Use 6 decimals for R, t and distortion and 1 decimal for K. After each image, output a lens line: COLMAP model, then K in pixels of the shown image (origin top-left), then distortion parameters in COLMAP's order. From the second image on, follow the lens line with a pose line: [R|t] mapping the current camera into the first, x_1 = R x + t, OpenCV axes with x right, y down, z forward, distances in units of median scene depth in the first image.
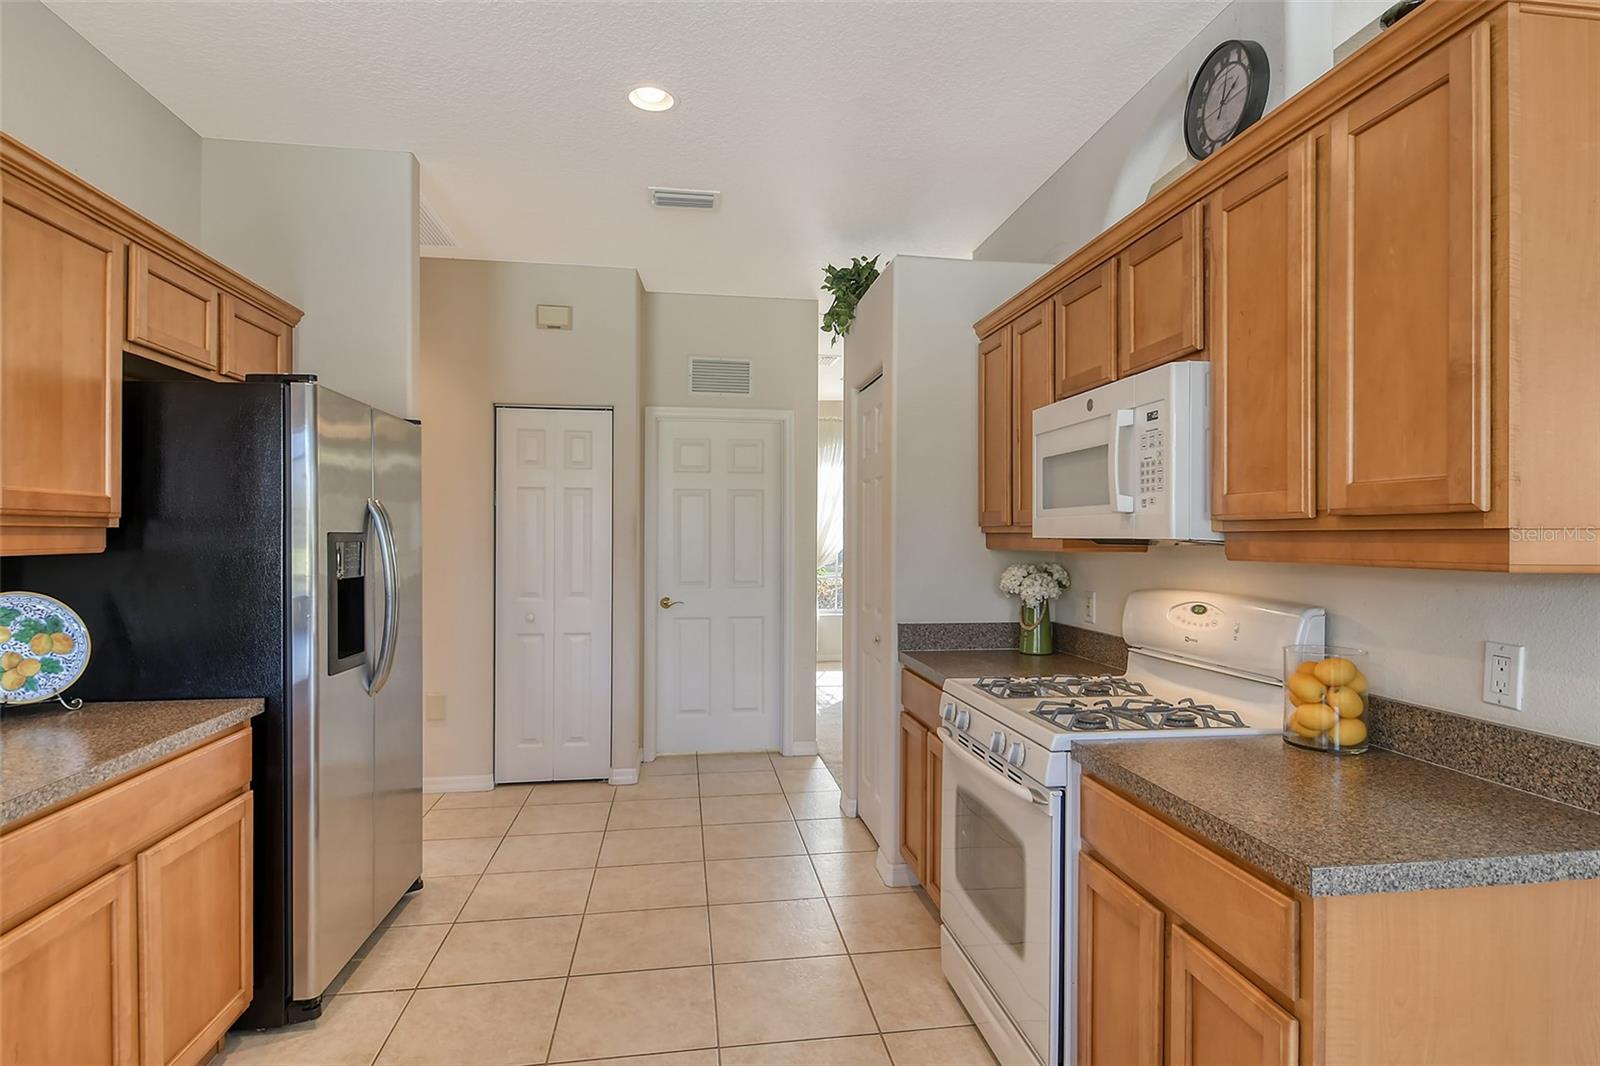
lens RADIAL K [[843.5, 0, 807.2], [0, 843.5, 535.3], [0, 0, 1]] dist [0.021756, -0.023456]
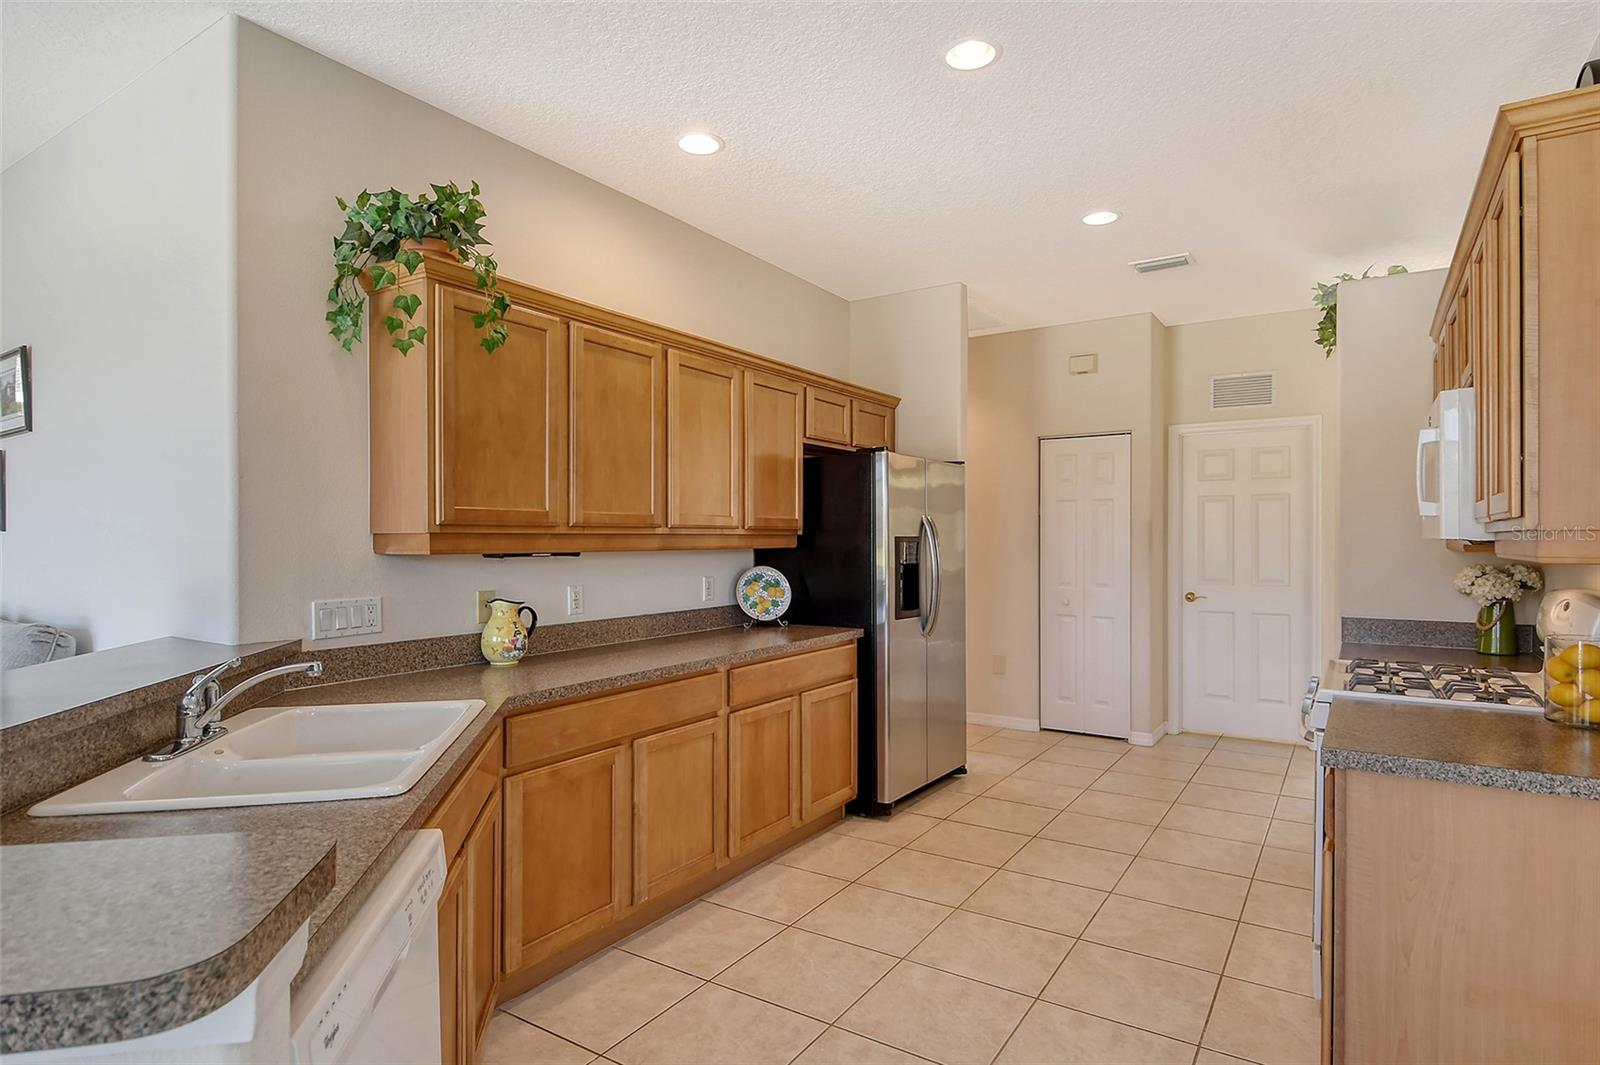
lens RADIAL K [[835.8, 0, 827.5], [0, 835.8, 526.6], [0, 0, 1]] dist [0.041951, -0.039211]
pose [[0.757066, -0.012506, -0.653219, 0.436570], [0.003794, 0.999884, -0.014746, 0.000952], [0.653328, 0.008685, 0.757025, -0.372309]]
